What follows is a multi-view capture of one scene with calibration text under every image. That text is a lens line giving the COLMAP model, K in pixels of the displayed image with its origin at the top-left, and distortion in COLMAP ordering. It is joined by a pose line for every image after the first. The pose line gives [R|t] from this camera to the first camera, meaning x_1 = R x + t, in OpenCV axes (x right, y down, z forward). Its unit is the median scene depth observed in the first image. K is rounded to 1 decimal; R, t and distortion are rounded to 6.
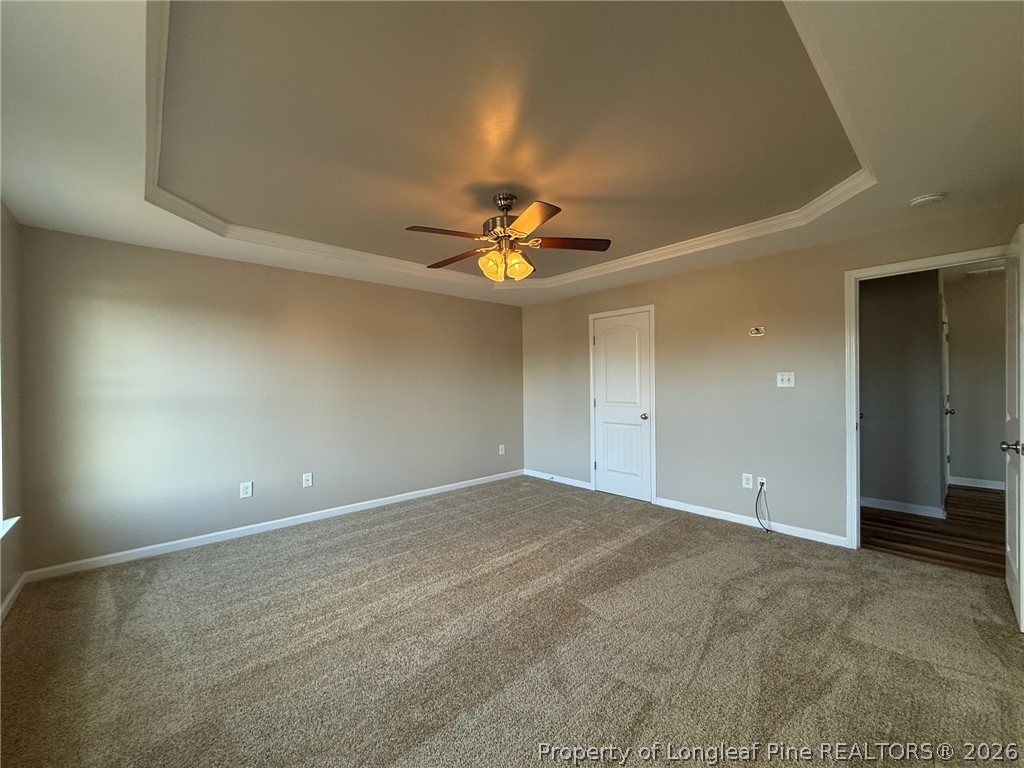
lens RADIAL K [[408.0, 0, 508.3], [0, 408.0, 387.3], [0, 0, 1]] dist [0.000876, 0.000558]
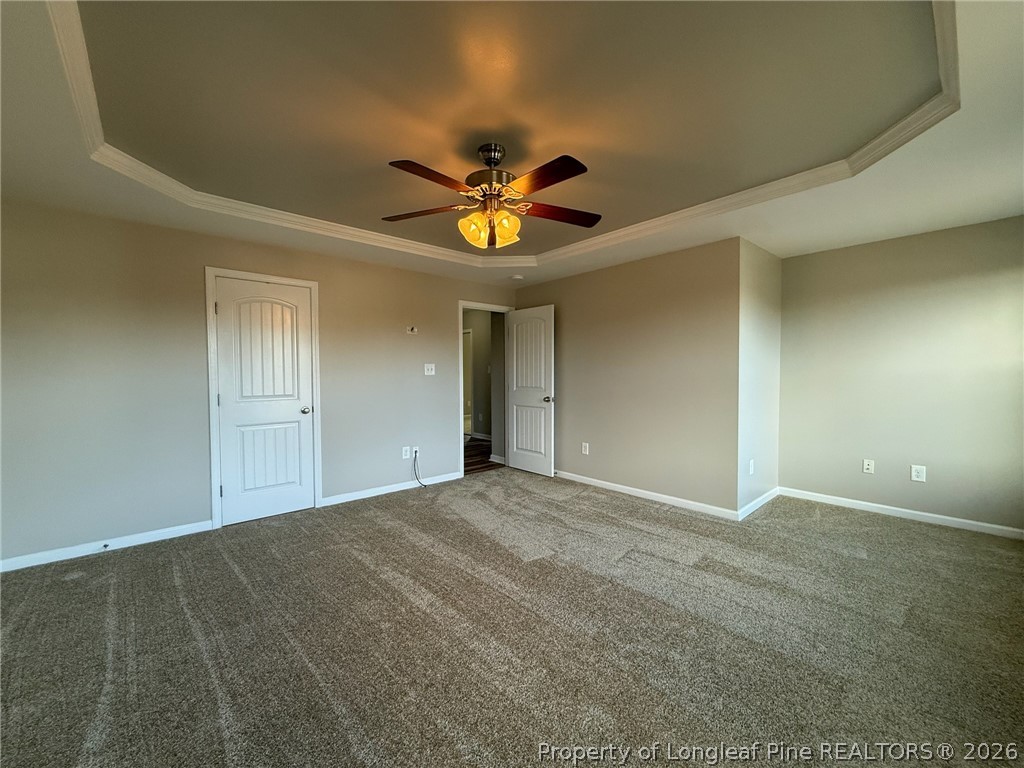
lens RADIAL K [[408.0, 0, 514.6], [0, 408.0, 388.7], [0, 0, 1]] dist [0.000876, 0.000558]
pose [[0.009213, -0.028206, 0.999560, -0.642105], [0.012954, 0.999522, 0.028085, 0.009660], [-0.999874, 0.012689, 0.009574, 0.692637]]
